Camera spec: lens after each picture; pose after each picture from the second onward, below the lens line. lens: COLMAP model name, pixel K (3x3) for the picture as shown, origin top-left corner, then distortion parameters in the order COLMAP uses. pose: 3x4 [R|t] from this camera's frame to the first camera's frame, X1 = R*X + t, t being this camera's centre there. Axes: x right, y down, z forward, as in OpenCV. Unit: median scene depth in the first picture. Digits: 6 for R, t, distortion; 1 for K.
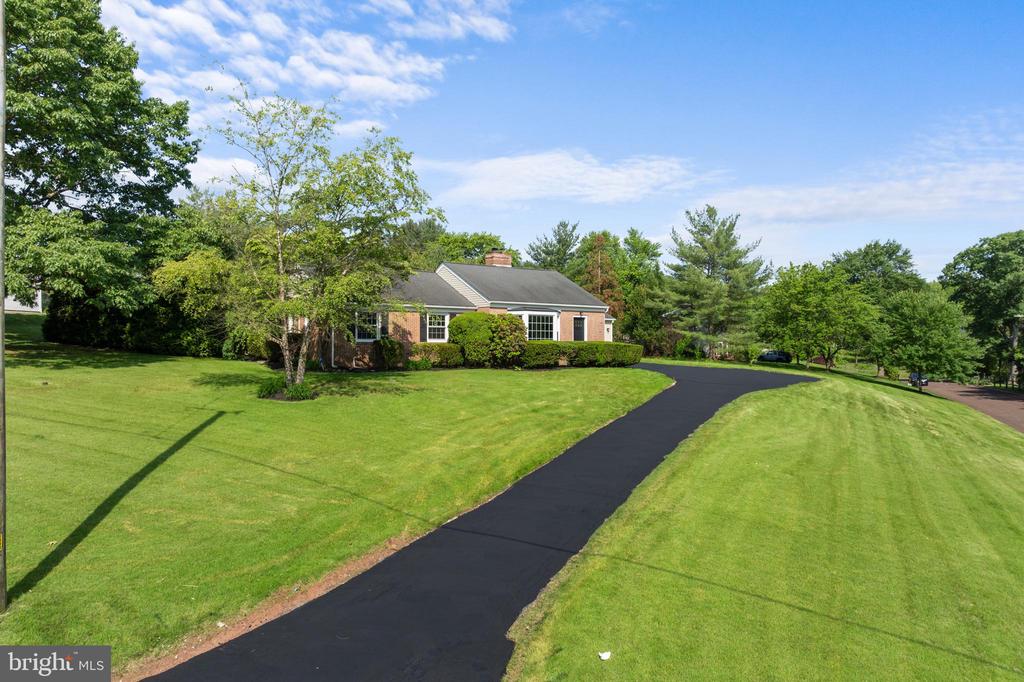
lens RADIAL K [[716.3, 0, 512.2], [0, 716.3, 341.8], [0, 0, 1]] dist [-0.040830, 0.000312]
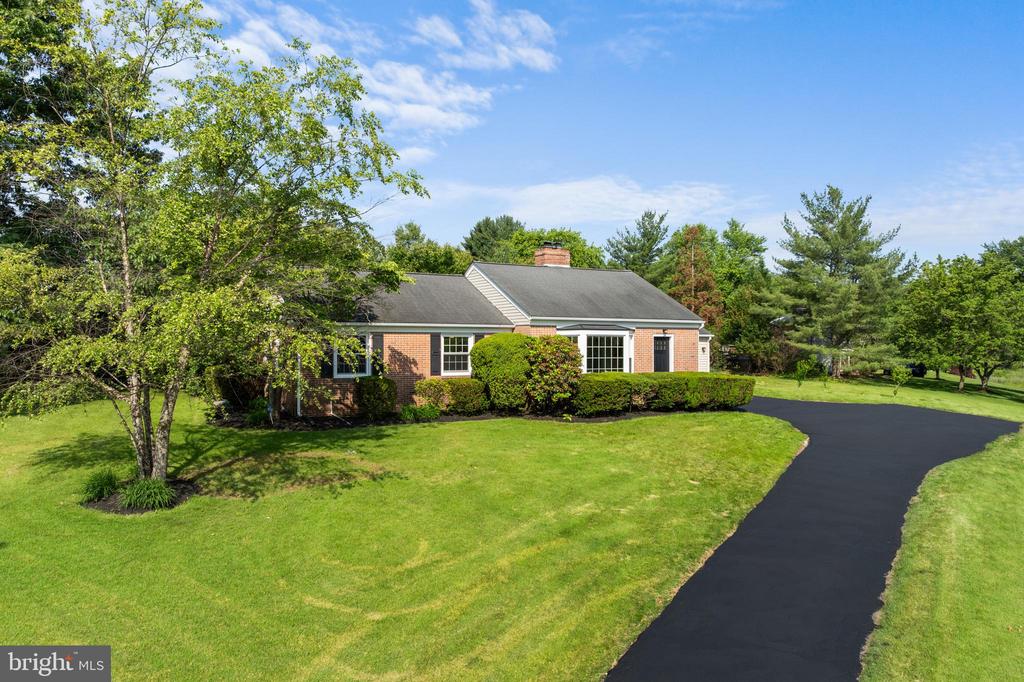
lens RADIAL K [[716.3, 0, 514.3], [0, 716.3, 343.2], [0, 0, 1]] dist [-0.040830, 0.000312]
pose [[0.992002, -0.002103, -0.126201, 0.035434], [0.002440, 0.999994, 0.002516, -0.028118], [0.126195, -0.002804, 0.992002, 0.261874]]
